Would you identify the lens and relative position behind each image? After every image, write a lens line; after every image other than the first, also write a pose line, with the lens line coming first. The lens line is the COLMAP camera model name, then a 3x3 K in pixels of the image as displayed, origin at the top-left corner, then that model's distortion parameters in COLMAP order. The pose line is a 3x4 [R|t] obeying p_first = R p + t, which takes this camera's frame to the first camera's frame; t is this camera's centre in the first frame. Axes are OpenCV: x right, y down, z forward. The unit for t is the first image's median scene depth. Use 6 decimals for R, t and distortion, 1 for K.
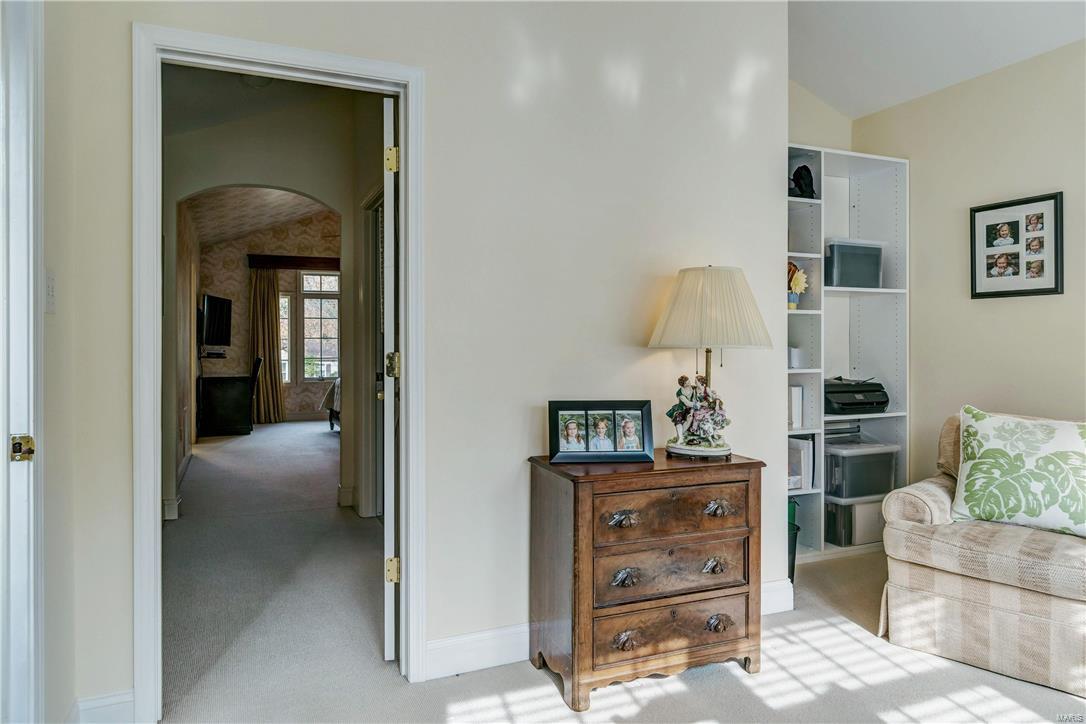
lens RADIAL K [[721.9, 0, 544.5], [0, 721.9, 355.0], [0, 0, 1]] dist [-0.011098, 0.006485]
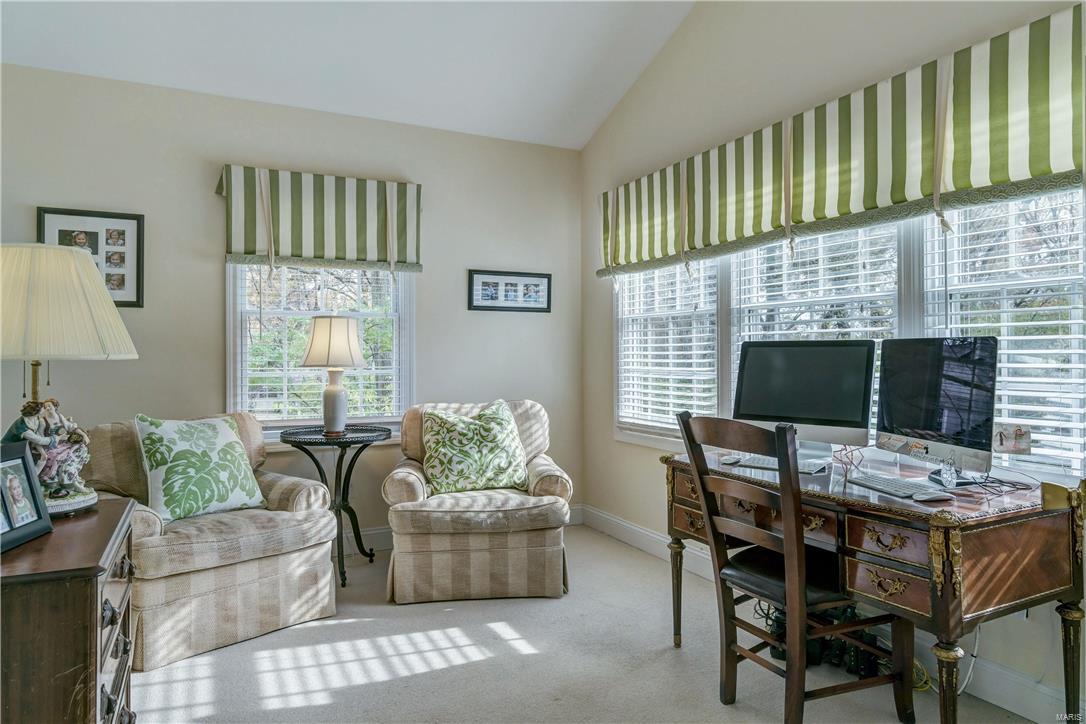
lens RADIAL K [[721.9, 0, 542.4], [0, 721.9, 354.3], [0, 0, 1]] dist [-0.011098, 0.006485]
pose [[-0.077763, -0.003832, 0.996965, -0.494513], [0.020986, 0.999765, 0.005480, -0.007717], [-0.996751, 0.021348, -0.077664, 0.553460]]
